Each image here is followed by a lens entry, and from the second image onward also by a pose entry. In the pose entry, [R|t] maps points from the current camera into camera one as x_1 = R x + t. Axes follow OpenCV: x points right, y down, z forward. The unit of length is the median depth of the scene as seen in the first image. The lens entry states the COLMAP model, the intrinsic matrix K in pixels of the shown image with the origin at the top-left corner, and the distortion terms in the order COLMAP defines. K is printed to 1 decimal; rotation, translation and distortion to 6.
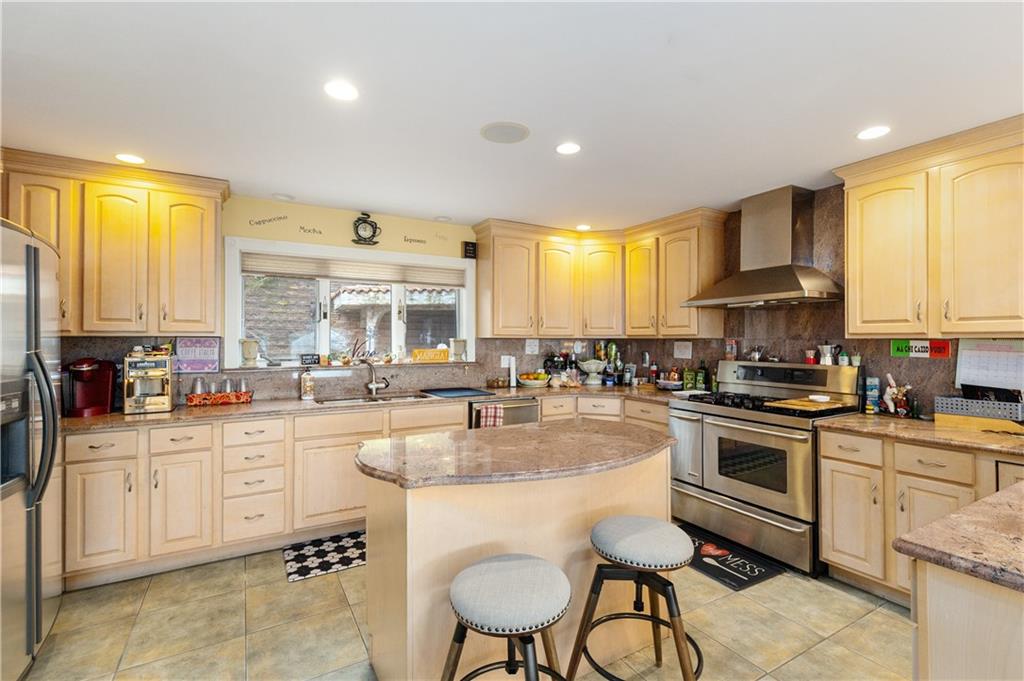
lens RADIAL K [[456.1, 0, 510.6], [0, 456.1, 339.3], [0, 0, 1]] dist [0.000657, 0.000020]
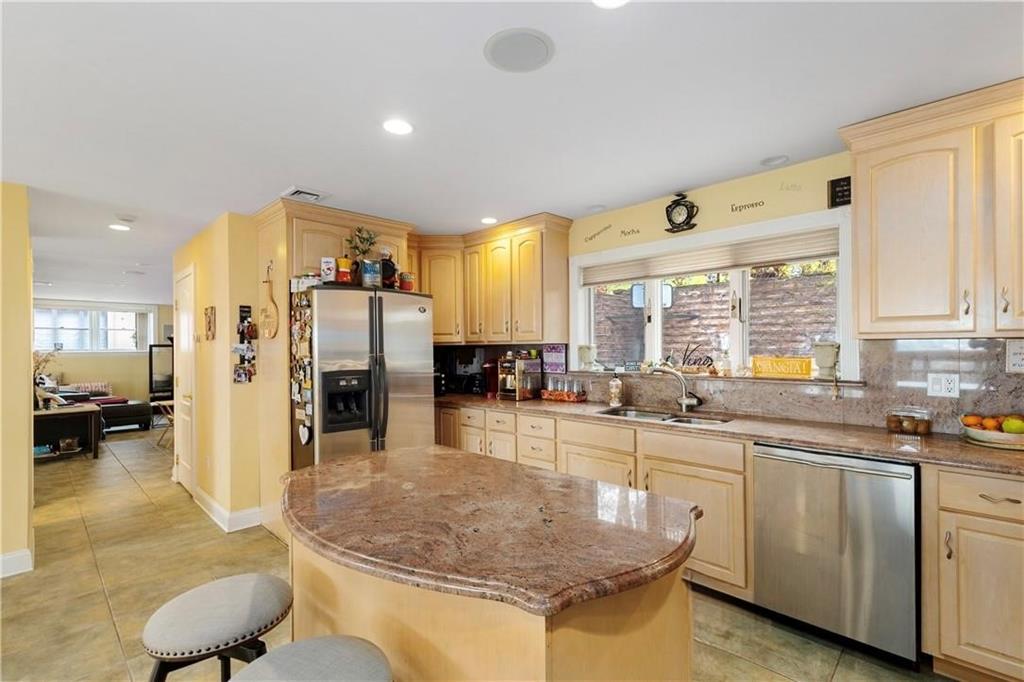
lens RADIAL K [[467.1, 0, 518.6], [0, 467.1, 350.8], [0, 0, 1]] dist [0.003337, 0.000166]
pose [[0.278549, 0.003086, -0.960417, 0.431111], [0.010600, 0.999924, 0.006287, 0.003330], [0.960364, -0.011932, 0.278495, 0.481771]]
